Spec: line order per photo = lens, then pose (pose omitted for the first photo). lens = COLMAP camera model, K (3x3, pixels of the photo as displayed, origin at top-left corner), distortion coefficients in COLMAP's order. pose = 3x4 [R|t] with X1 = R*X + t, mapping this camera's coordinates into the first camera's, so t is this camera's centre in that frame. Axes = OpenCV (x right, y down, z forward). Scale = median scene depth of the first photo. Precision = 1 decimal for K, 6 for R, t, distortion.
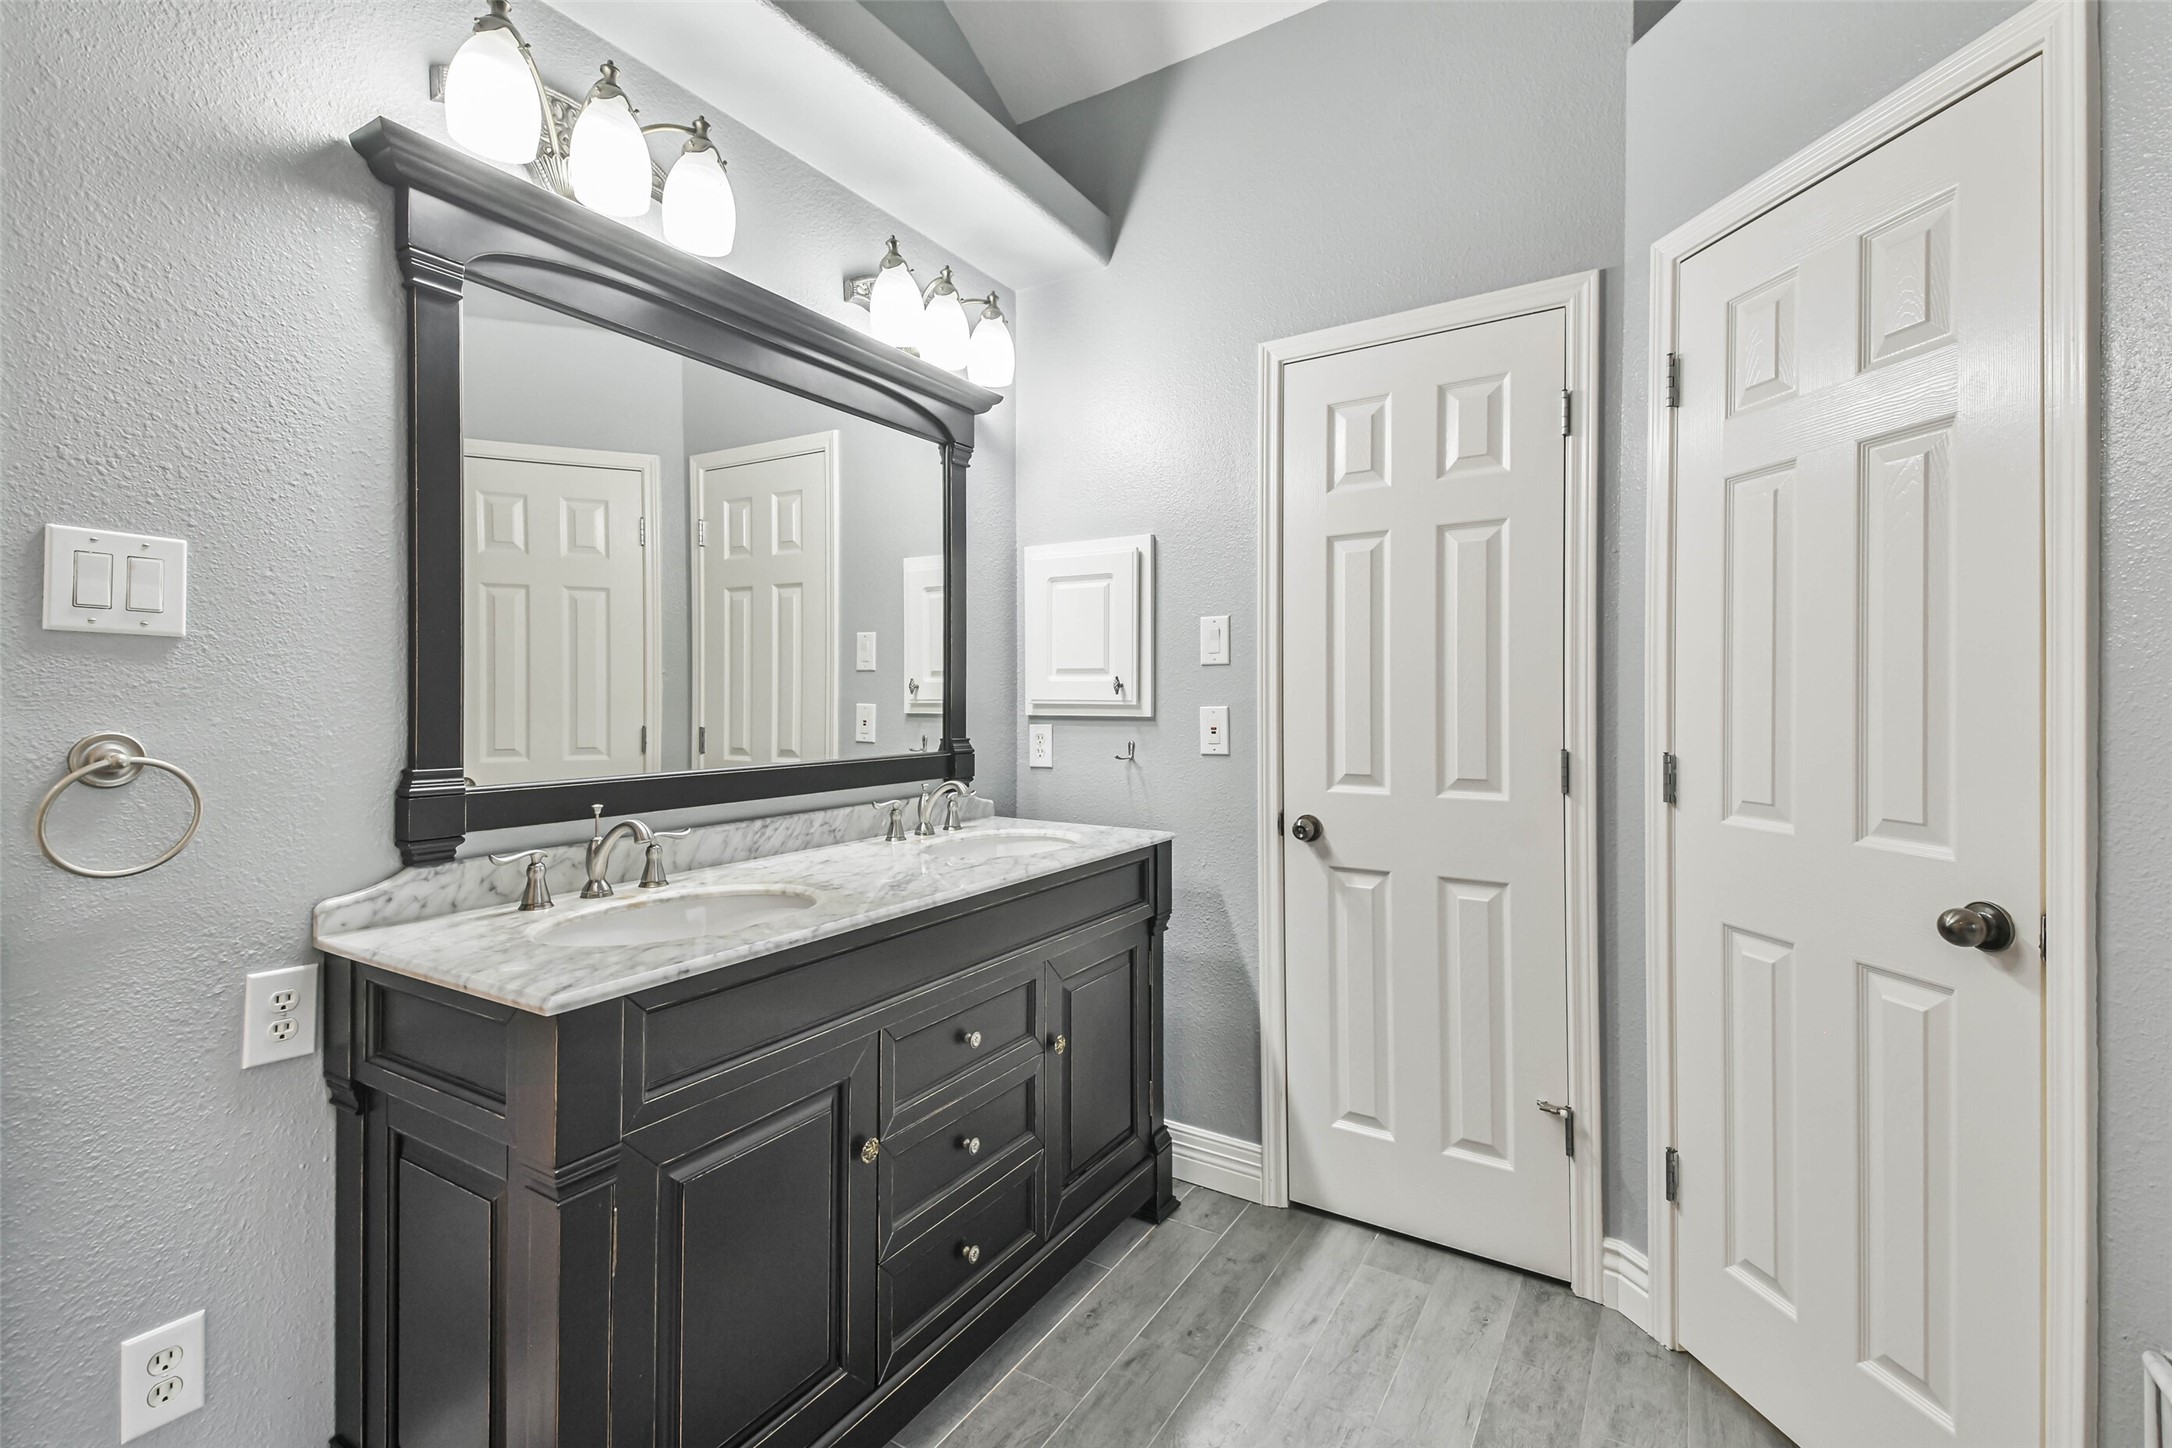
lens RADIAL K [[959.1, 0, 1083.2], [0, 959.1, 706.6], [0, 0, 1]] dist [0.066625, -0.024814]
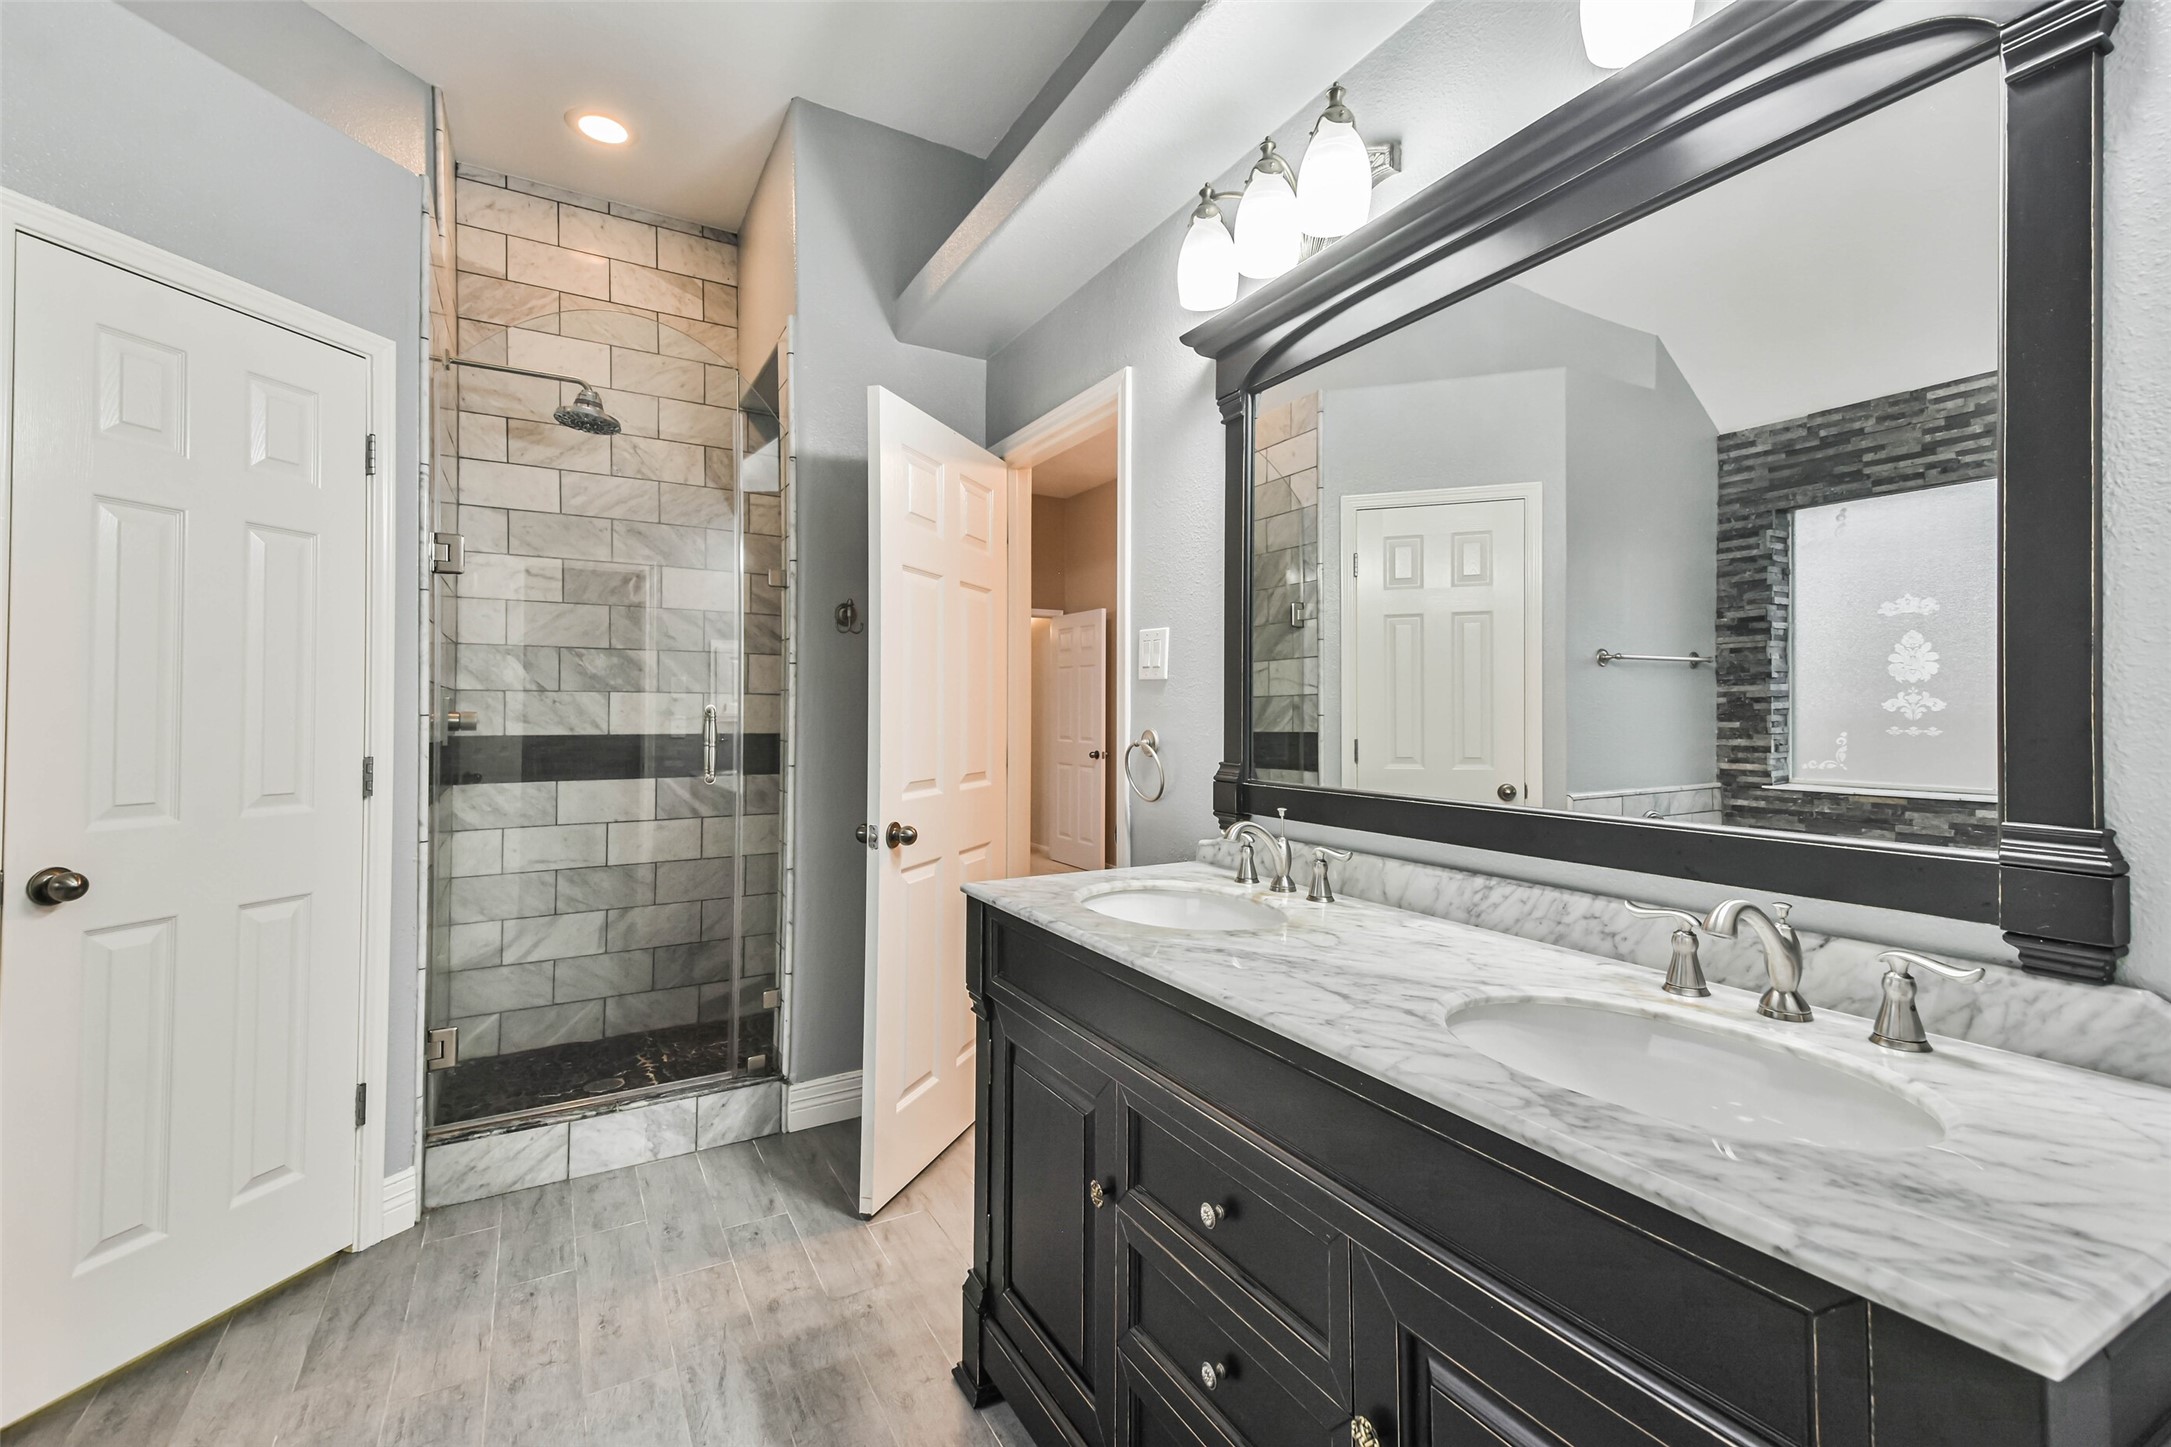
lens RADIAL K [[958.7, 0, 1087.8], [0, 958.7, 711.4], [0, 0, 1]] dist [0.066625, -0.024814]
pose [[-0.488432, -0.004414, -0.872591, 0.466407], [-0.011481, 0.999933, 0.001368, -0.007039], [0.872526, 0.010686, -0.488450, 1.105902]]
